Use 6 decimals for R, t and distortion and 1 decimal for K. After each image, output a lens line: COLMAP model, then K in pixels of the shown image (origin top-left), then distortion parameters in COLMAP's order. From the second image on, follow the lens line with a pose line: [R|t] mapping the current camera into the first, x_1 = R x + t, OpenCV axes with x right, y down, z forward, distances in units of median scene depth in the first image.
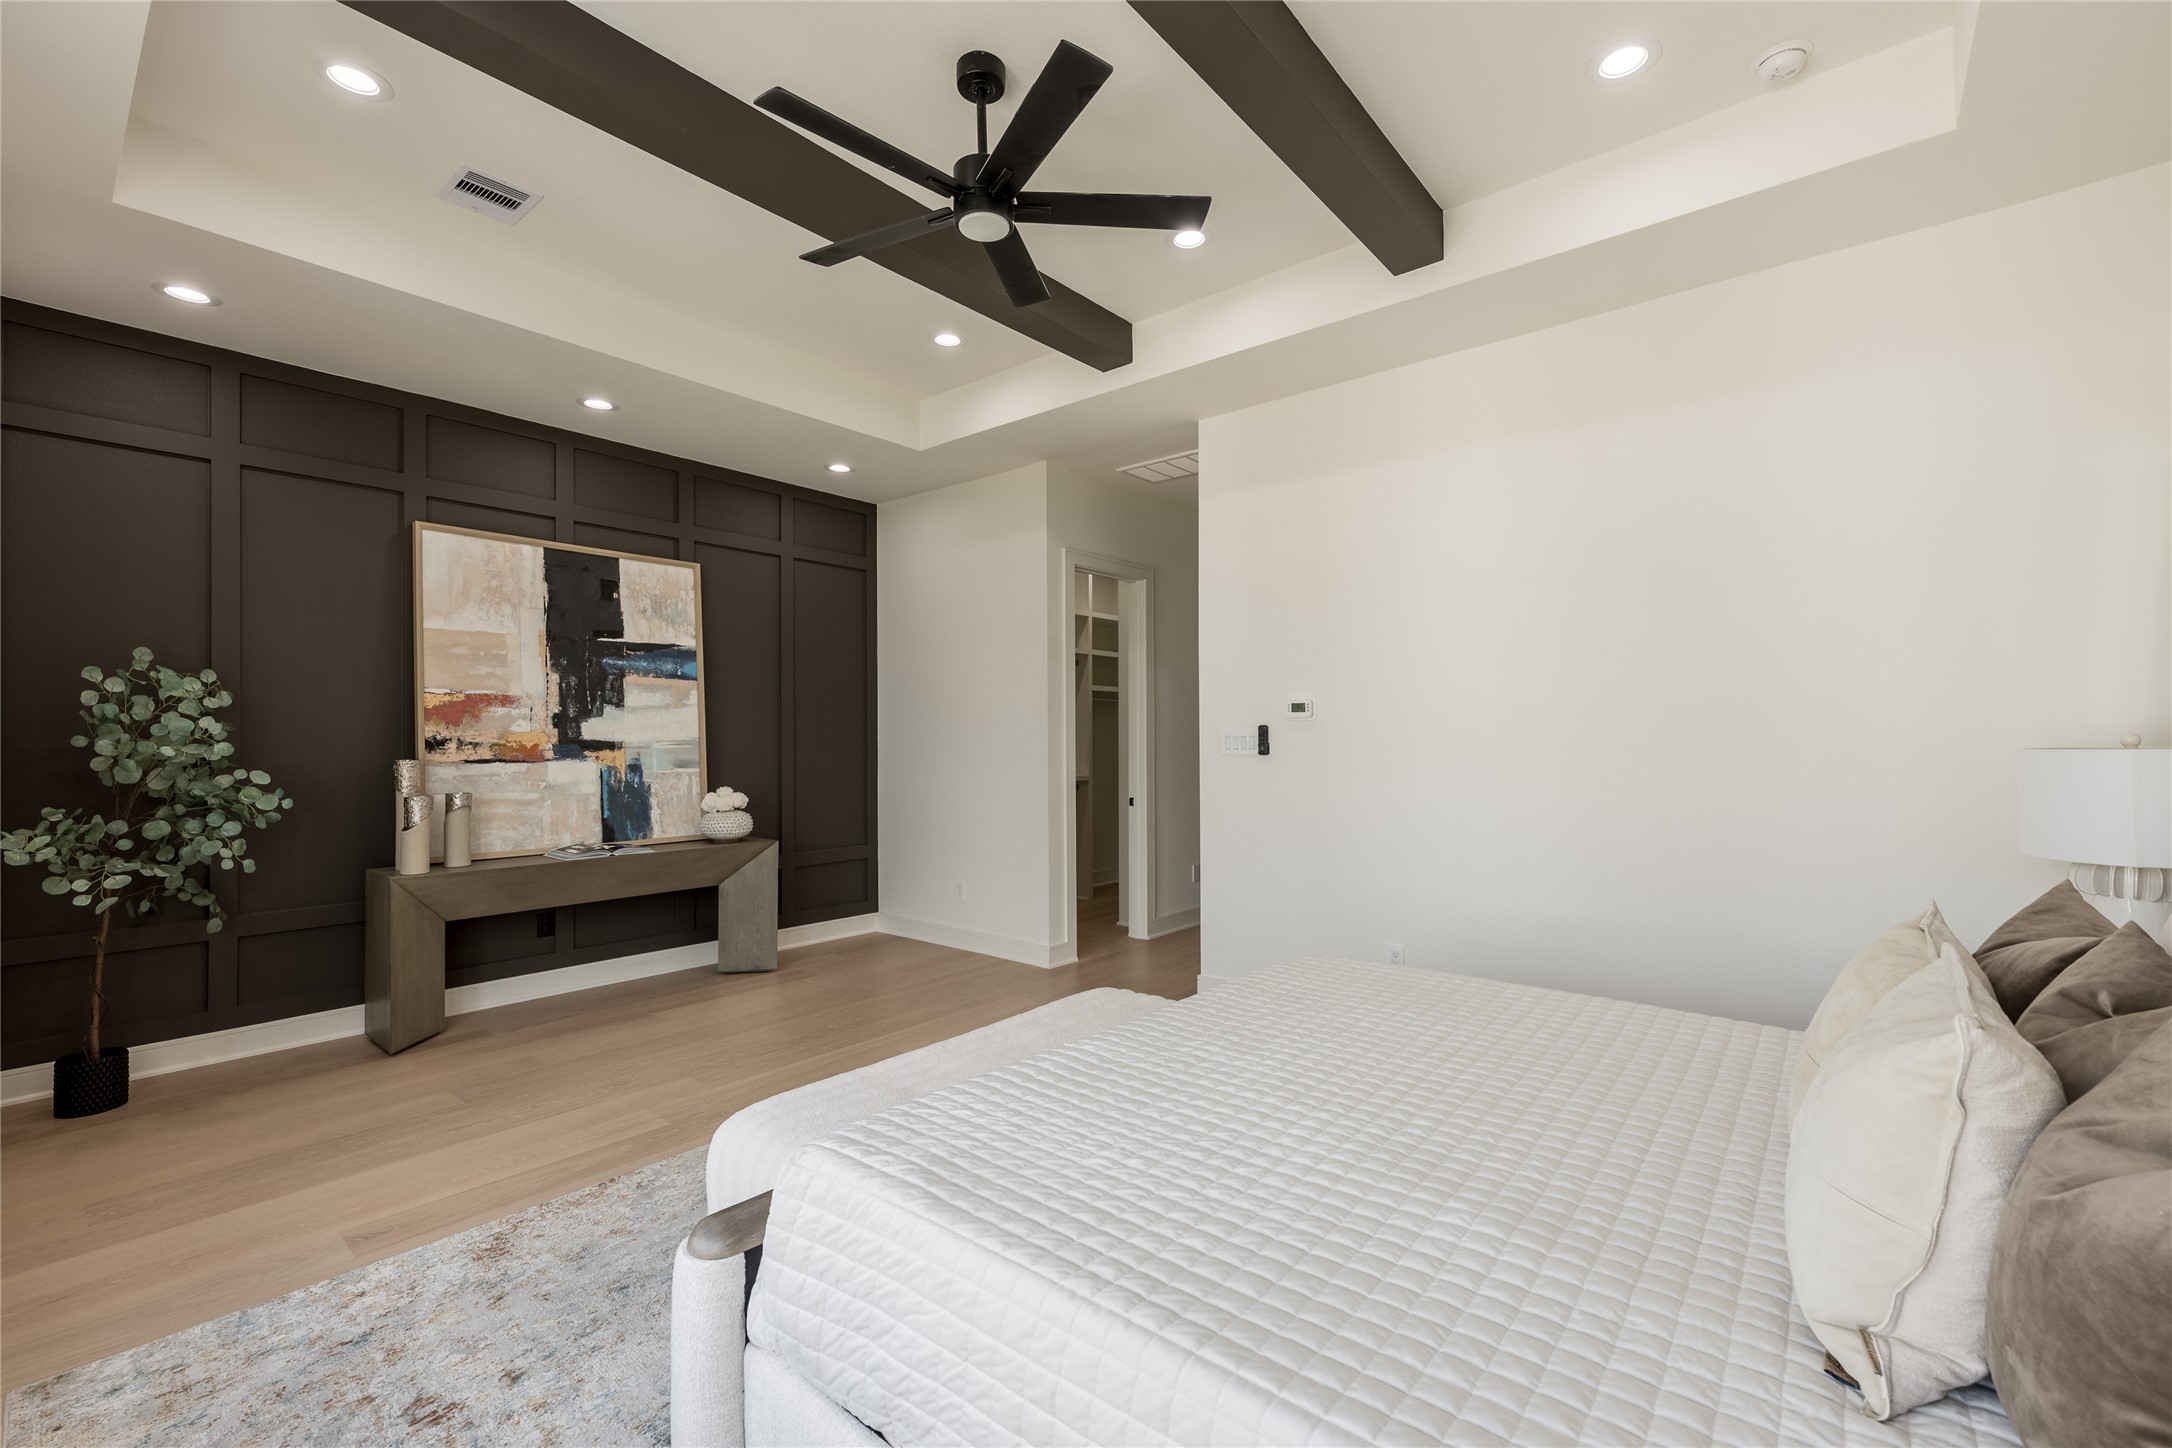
lens RADIAL K [[888.7, 0, 1080.8], [0, 888.7, 732.2], [0, 0, 1]] dist [0.000969, 0.000045]
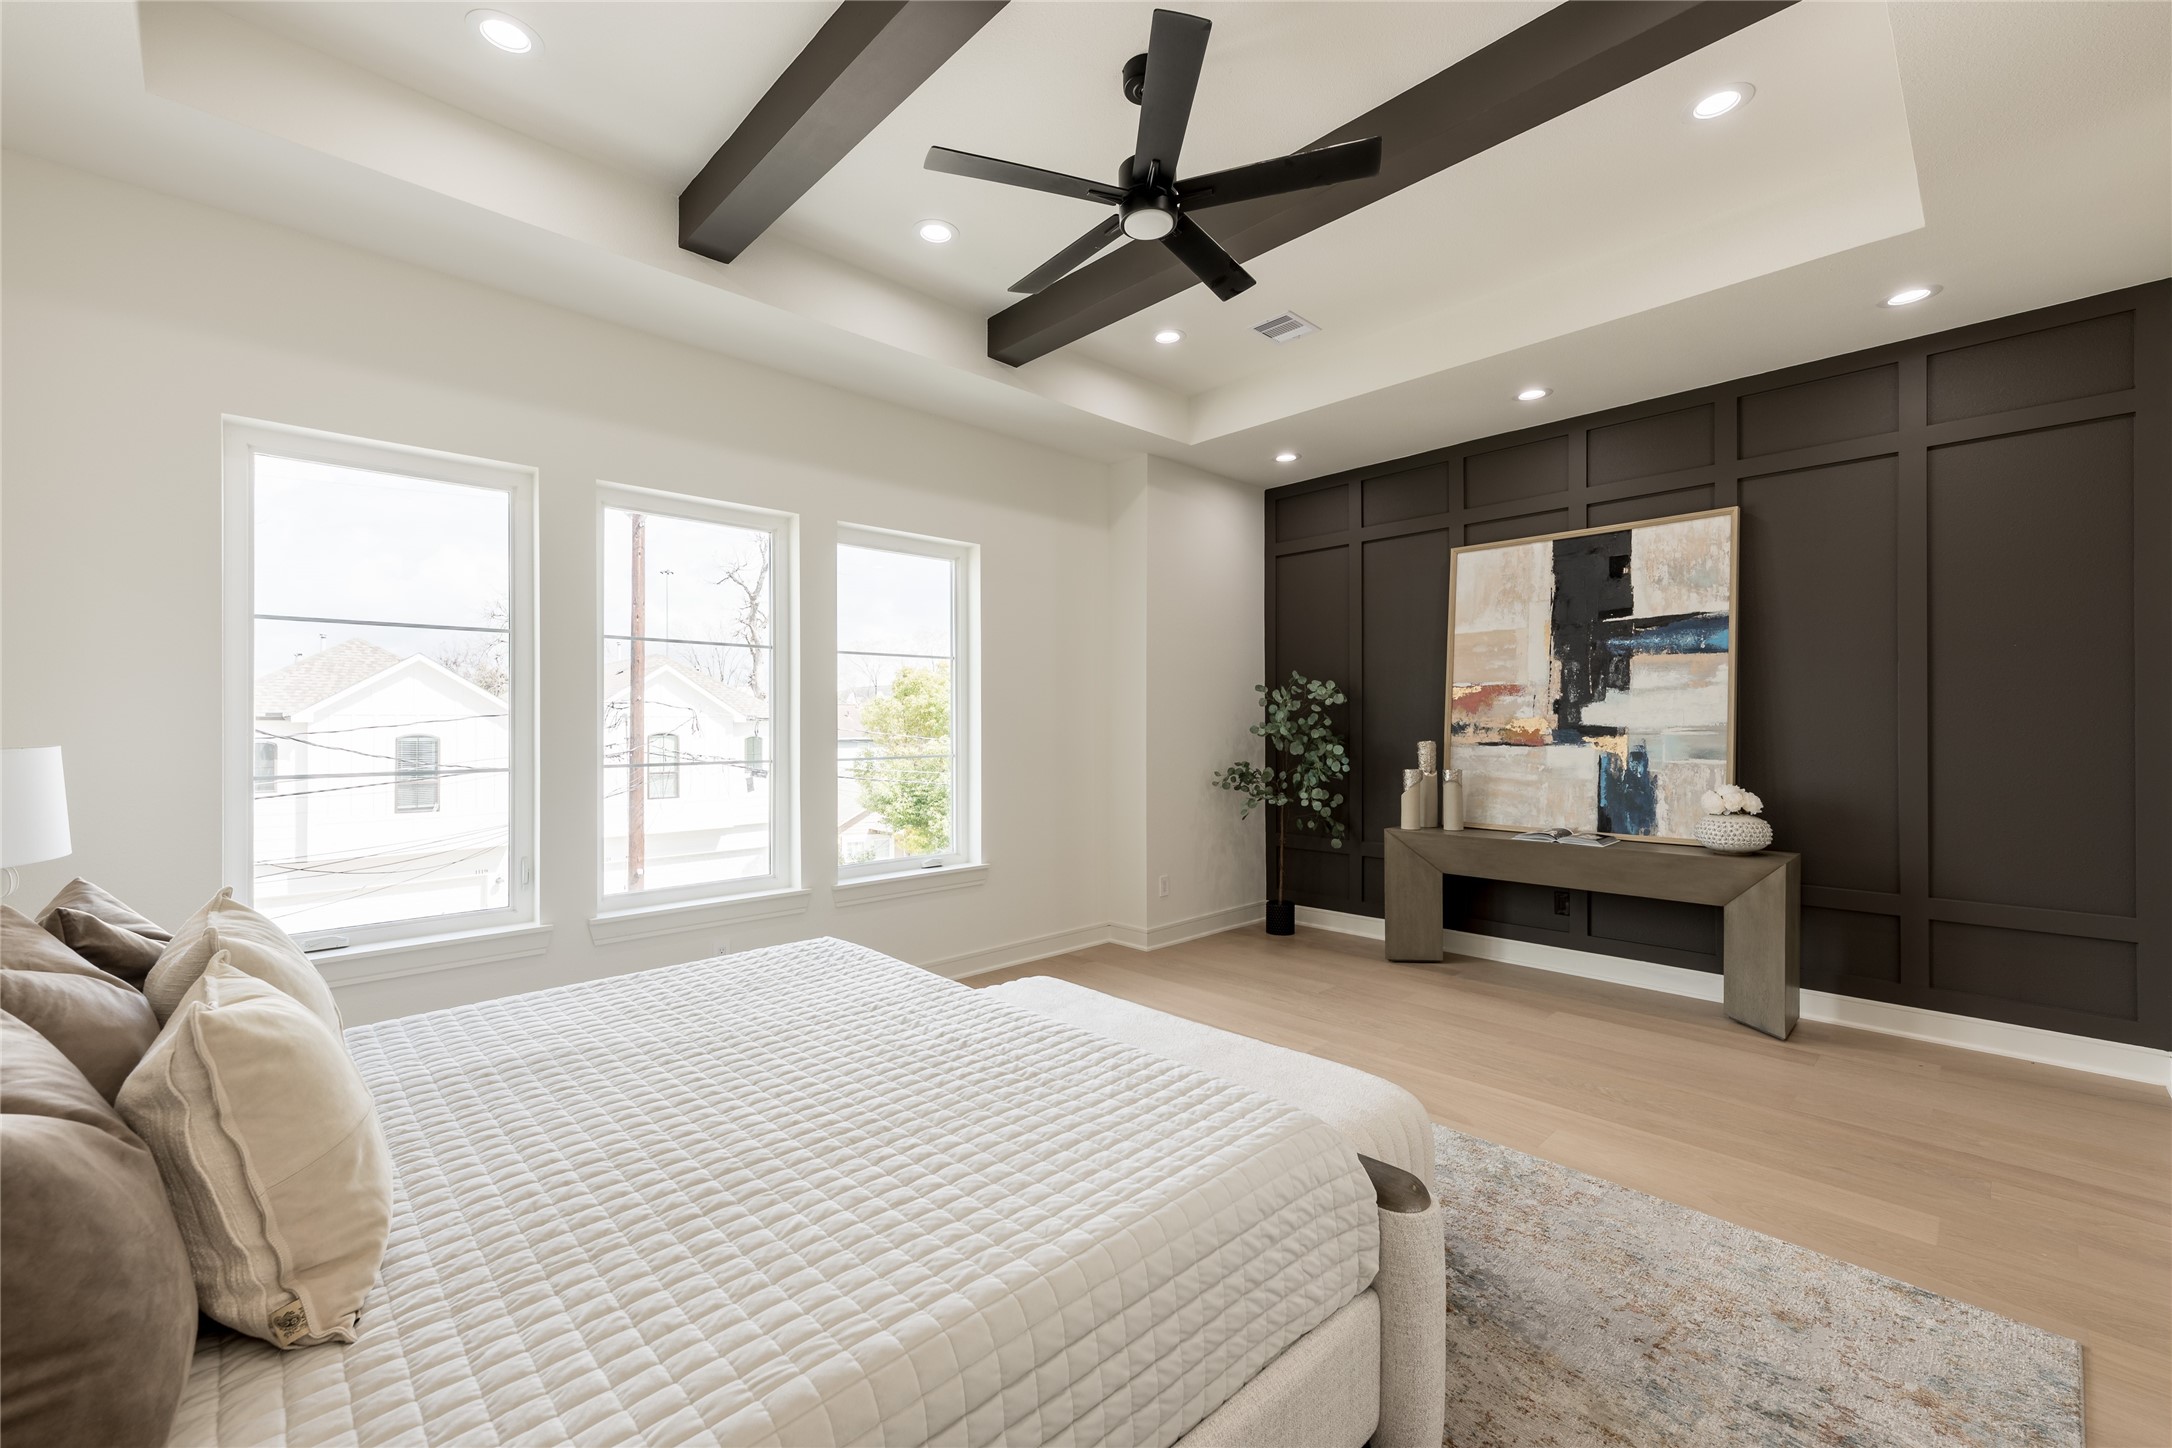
lens RADIAL K [[888.7, 0, 1080.8], [0, 888.7, 732.2], [0, 0, 1]] dist [0.000969, 0.000045]
pose [[-0.100321, 0.008681, -0.994917, 0.489506], [0.008962, 0.999929, 0.007821, 0.003682], [0.994915, -0.008132, -0.100392, 0.552150]]
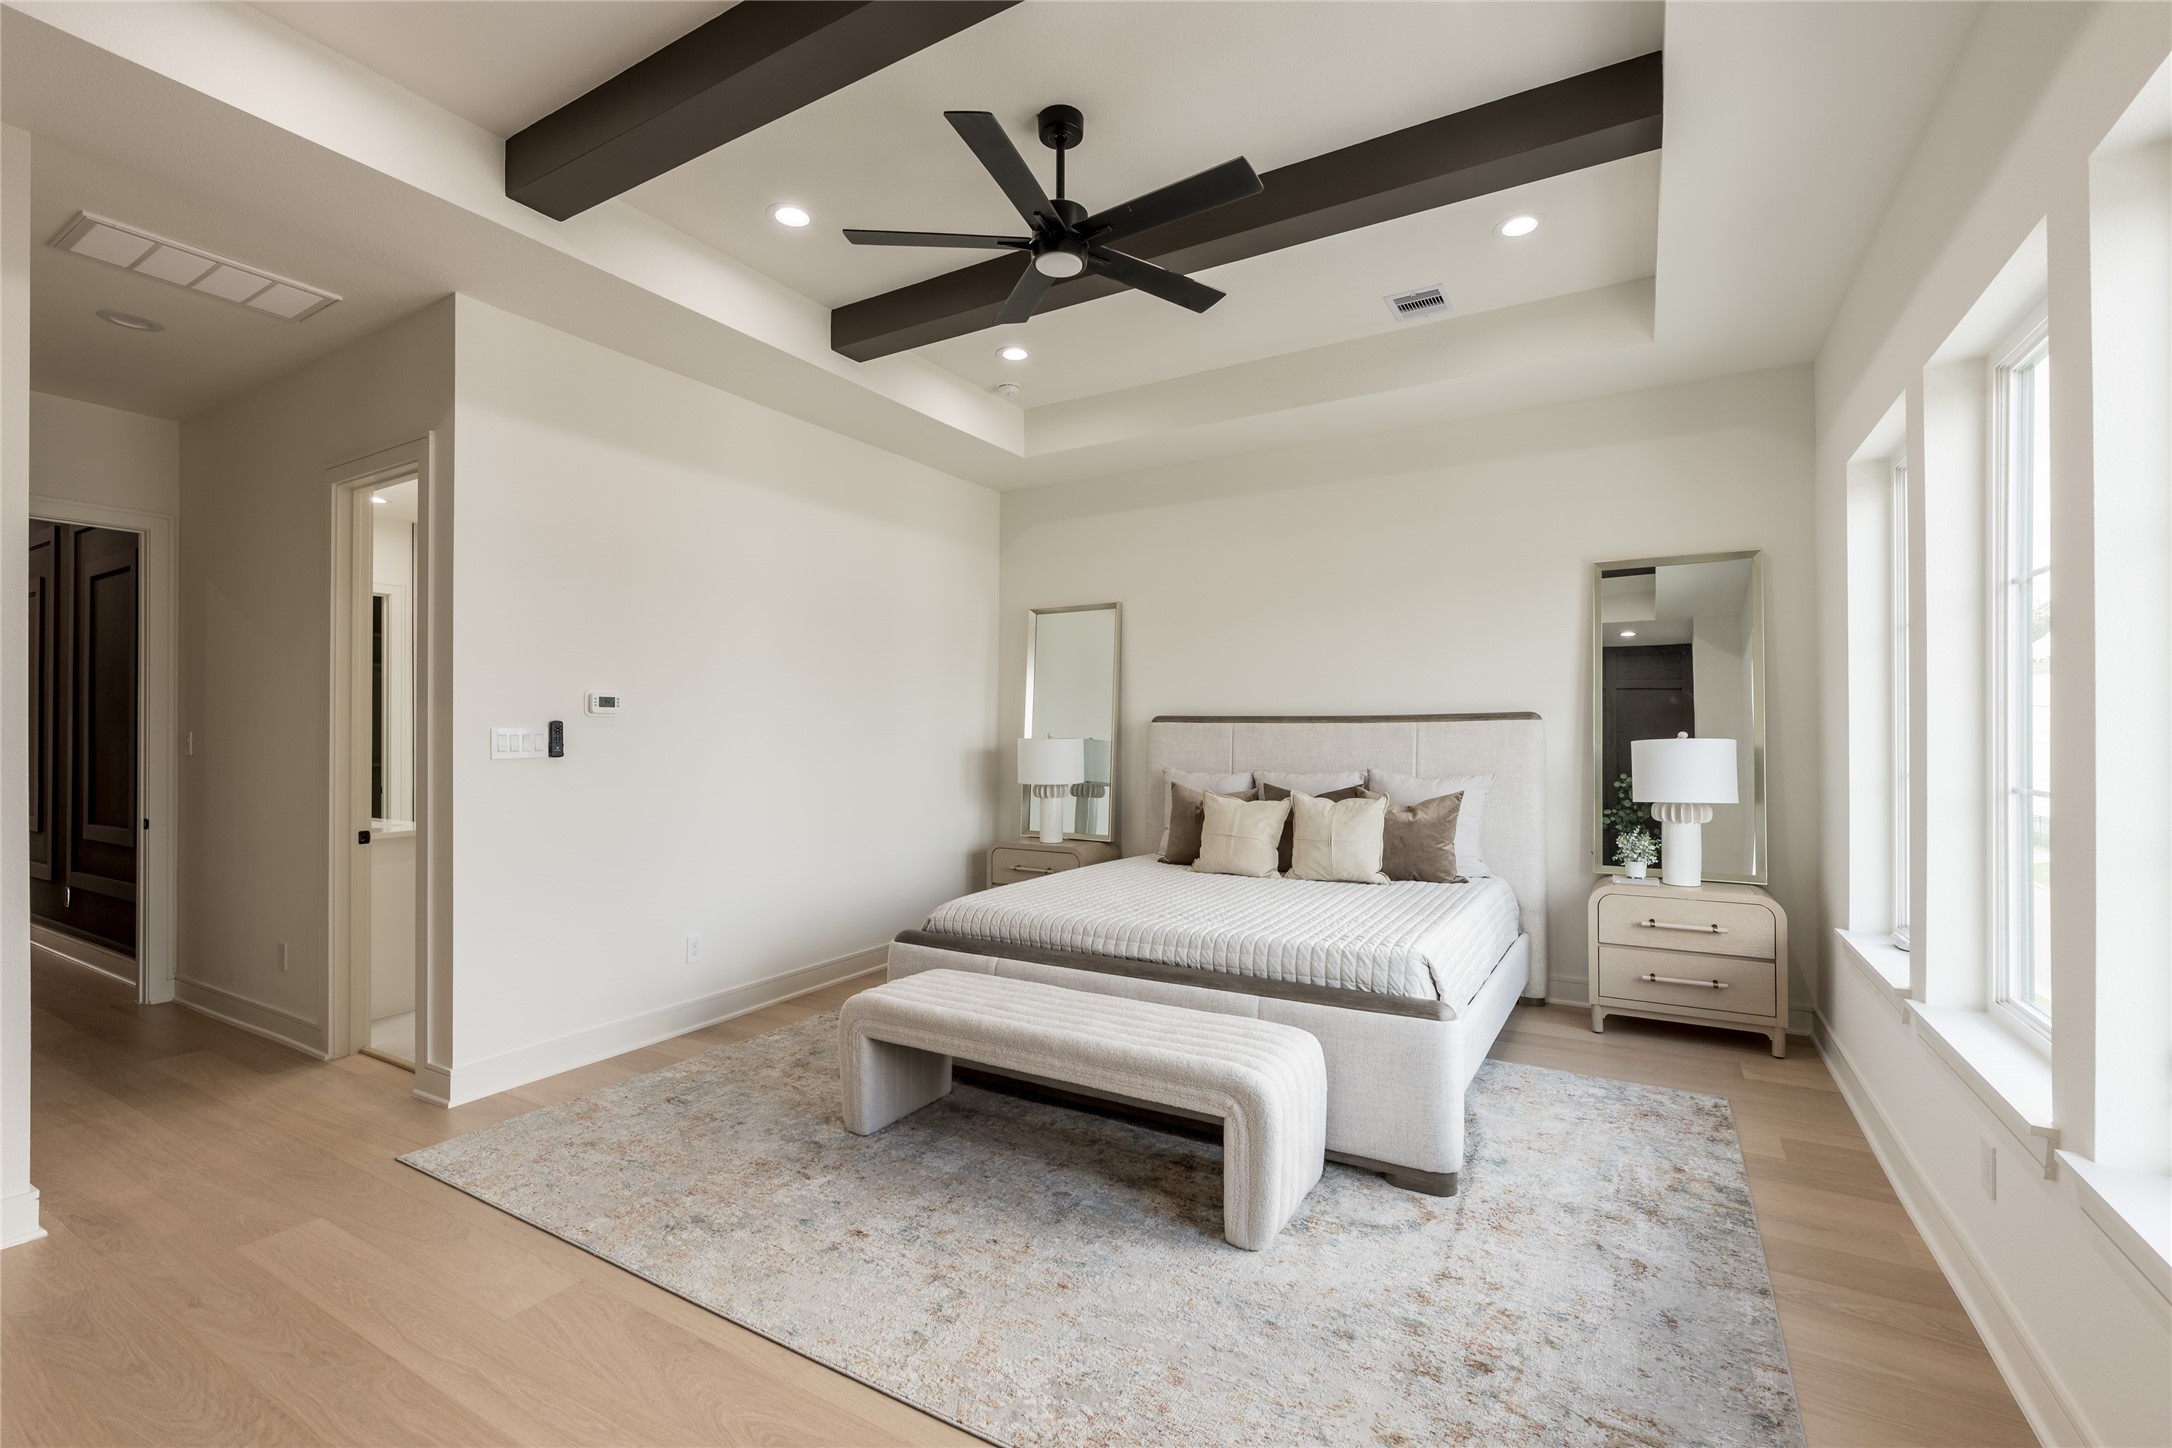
lens RADIAL K [[912.3, 0, 1086.0], [0, 912.3, 724.0], [0, 0, 1]] dist [-0.001473, -0.000131]
pose [[-0.178691, 0.011667, 0.983836, -0.685774], [0.000324, 0.999930, -0.011799, 0.004860], [-0.983905, -0.001789, -0.178683, 0.631373]]
